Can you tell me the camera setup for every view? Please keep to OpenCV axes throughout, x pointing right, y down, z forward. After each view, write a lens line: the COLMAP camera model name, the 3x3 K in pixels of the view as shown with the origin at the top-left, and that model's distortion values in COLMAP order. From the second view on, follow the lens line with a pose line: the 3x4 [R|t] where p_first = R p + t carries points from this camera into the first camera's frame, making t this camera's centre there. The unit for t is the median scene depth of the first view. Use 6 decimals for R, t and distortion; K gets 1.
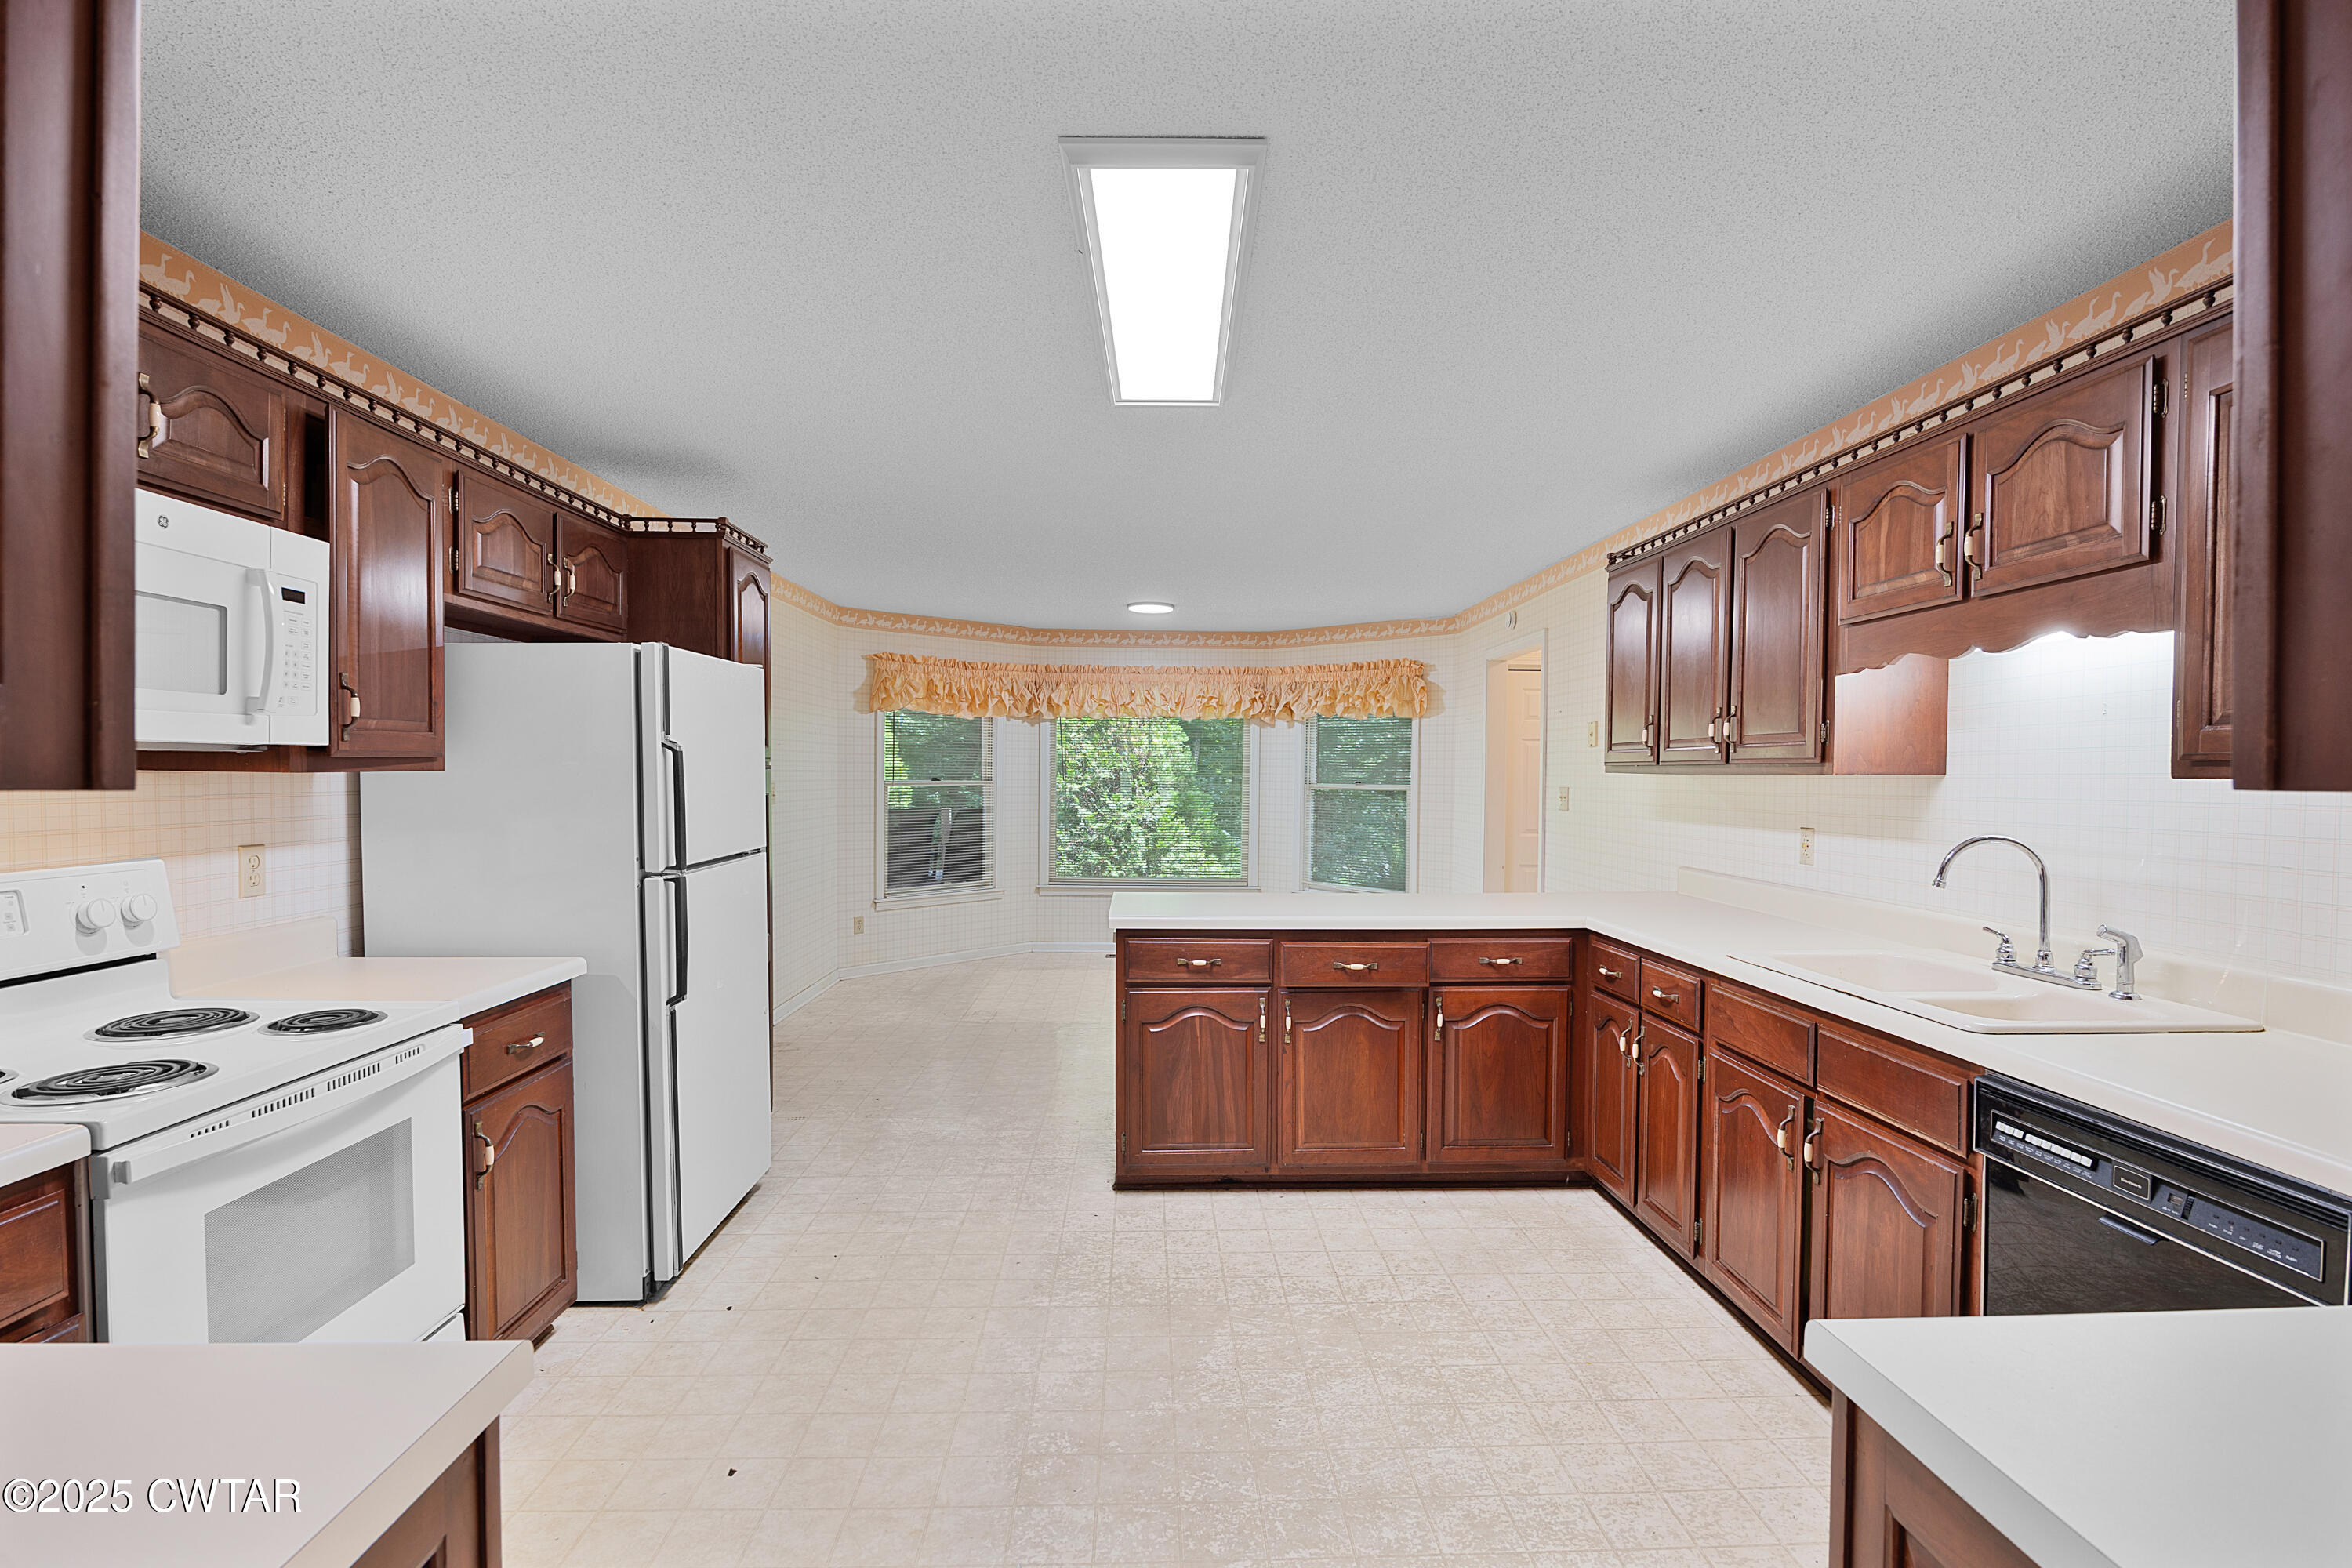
lens RADIAL K [[1095.3, 0, 1183.0], [0, 1095.3, 774.5], [0, 0, 1]] dist [-0.001720, 0.000125]
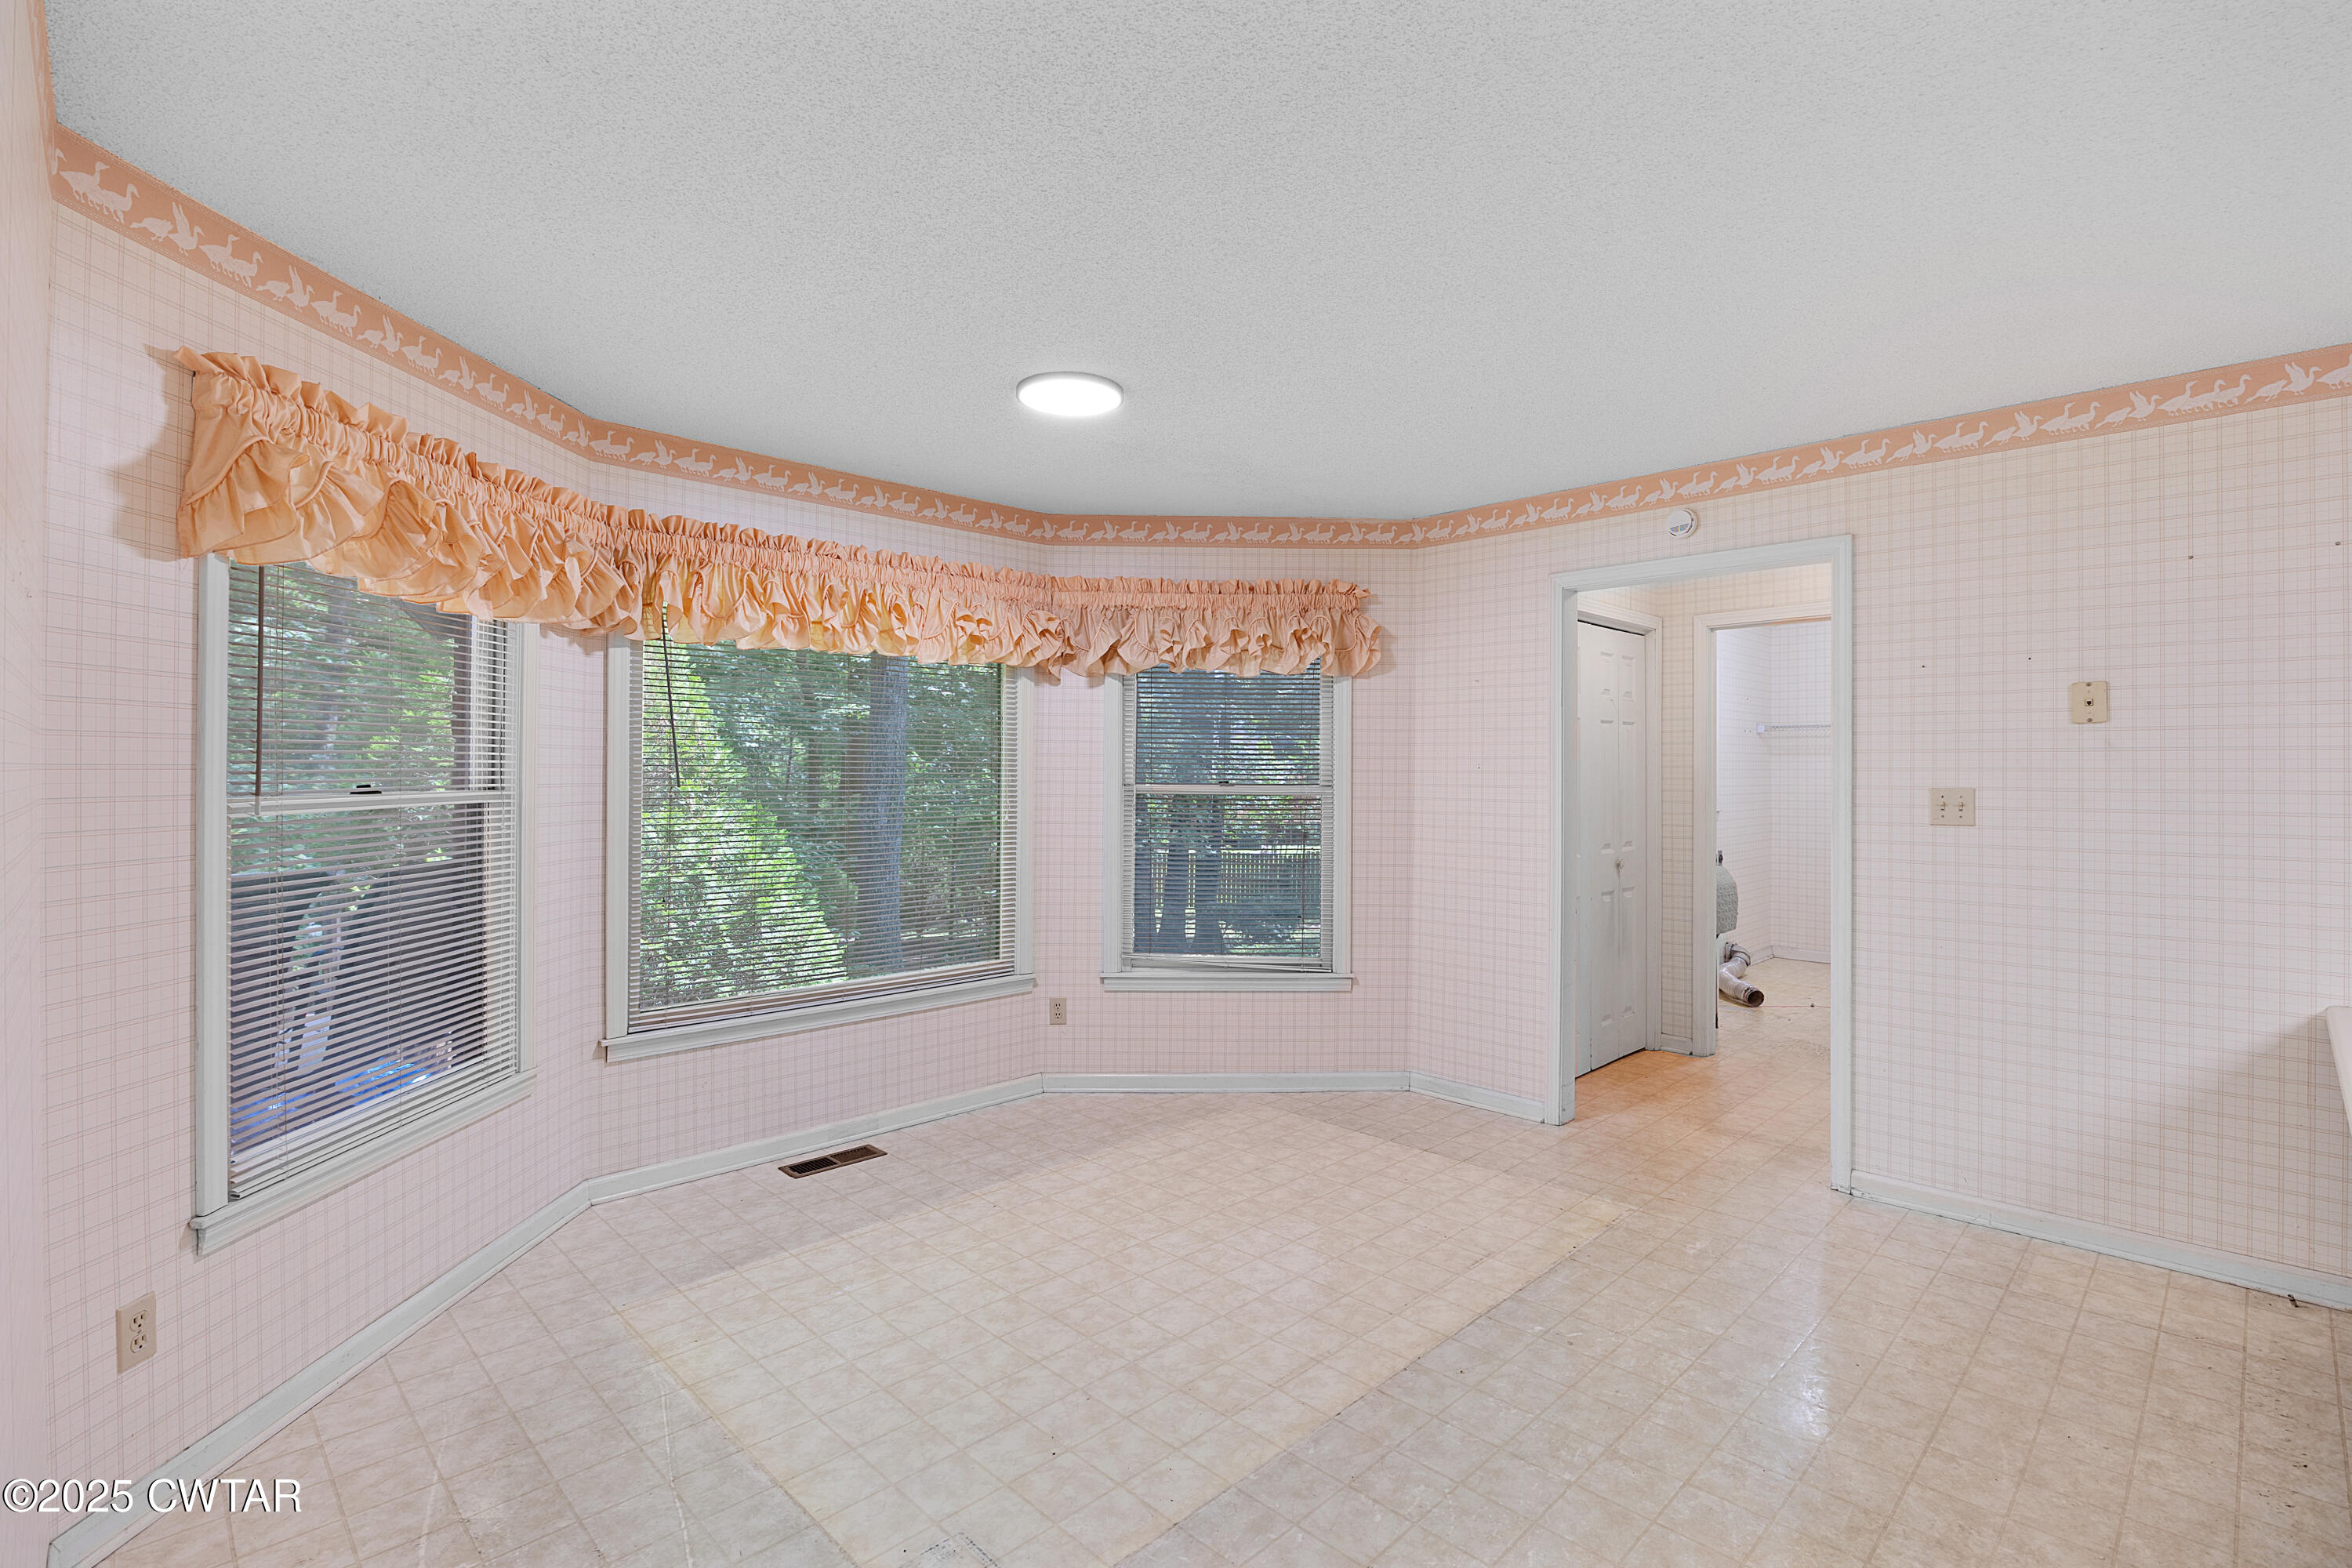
lens RADIAL K [[1095.3, 0, 1183.0], [0, 1095.3, 774.5], [0, 0, 1]] dist [-0.001720, 0.000125]
pose [[0.731874, -0.010722, 0.681355, -0.276865], [0.004111, 0.999927, 0.011319, -0.004002], [-0.681427, -0.005483, 0.731865, 0.595667]]
